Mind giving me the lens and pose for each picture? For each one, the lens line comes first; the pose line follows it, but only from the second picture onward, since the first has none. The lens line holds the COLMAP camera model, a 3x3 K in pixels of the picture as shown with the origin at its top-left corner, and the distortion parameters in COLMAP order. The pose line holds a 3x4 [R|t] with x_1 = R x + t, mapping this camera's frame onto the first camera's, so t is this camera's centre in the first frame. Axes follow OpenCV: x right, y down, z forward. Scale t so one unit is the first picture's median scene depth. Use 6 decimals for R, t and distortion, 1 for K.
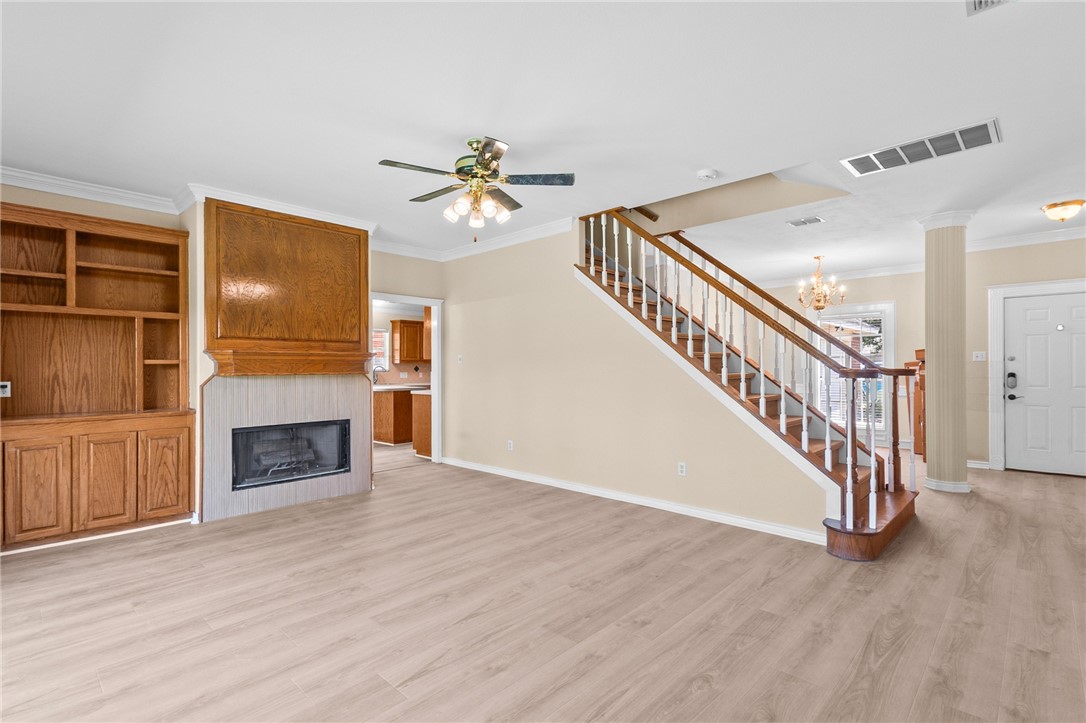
lens RADIAL K [[510.7, 0, 539.4], [0, 510.7, 365.0], [0, 0, 1]] dist [0.033440, 0.000004]
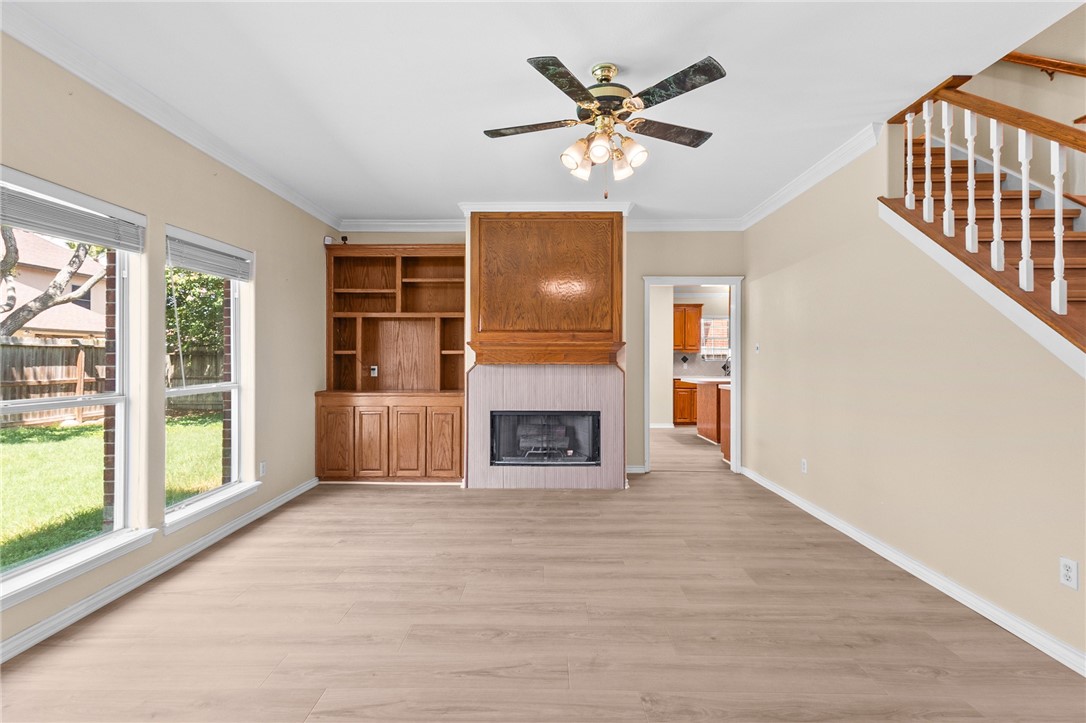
lens RADIAL K [[510.0, 0, 546.0], [0, 510.0, 356.8], [0, 0, 1]] dist [0.022121, -0.000171]
pose [[0.688009, 0.004790, -0.725687, 0.295720], [-0.002240, 0.999987, 0.004476, -0.001174], [0.725699, -0.001454, 0.688011, 0.307976]]
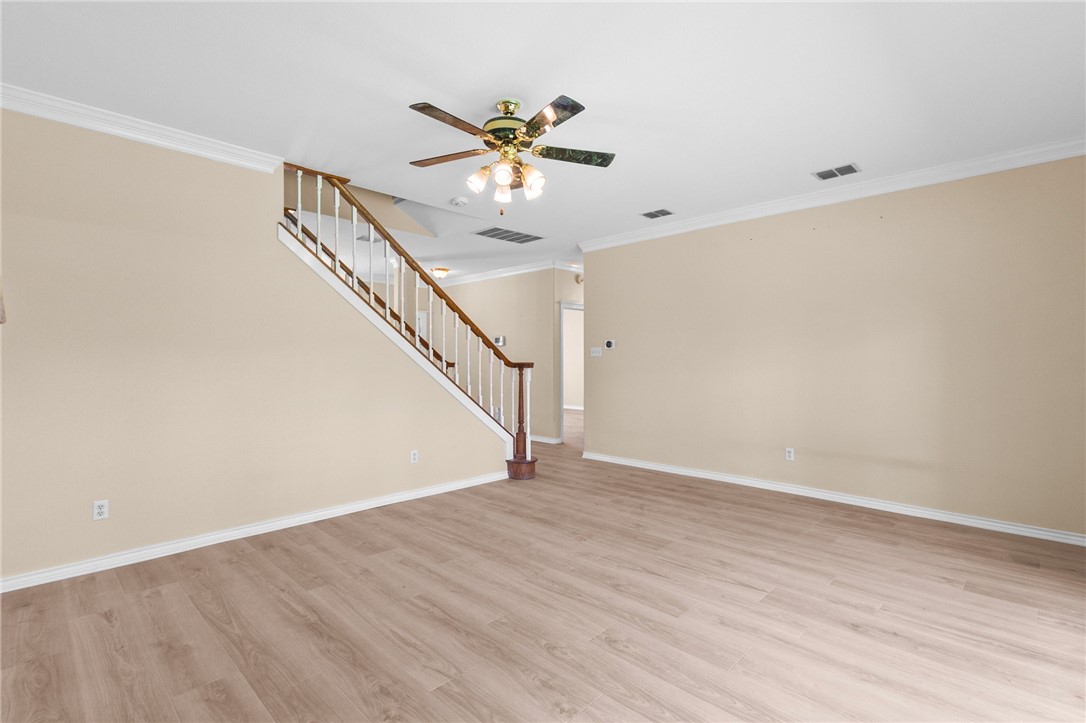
lens RADIAL K [[485.9, 0, 523.9], [0, 485.9, 362.7], [0, 0, 1]] dist [0.020341, 0.000028]
pose [[0.054116, 0.000271, 0.998535, -0.730967], [-0.004767, 0.999989, -0.000013, 0.004403], [-0.998523, -0.004760, 0.054116, 0.715988]]
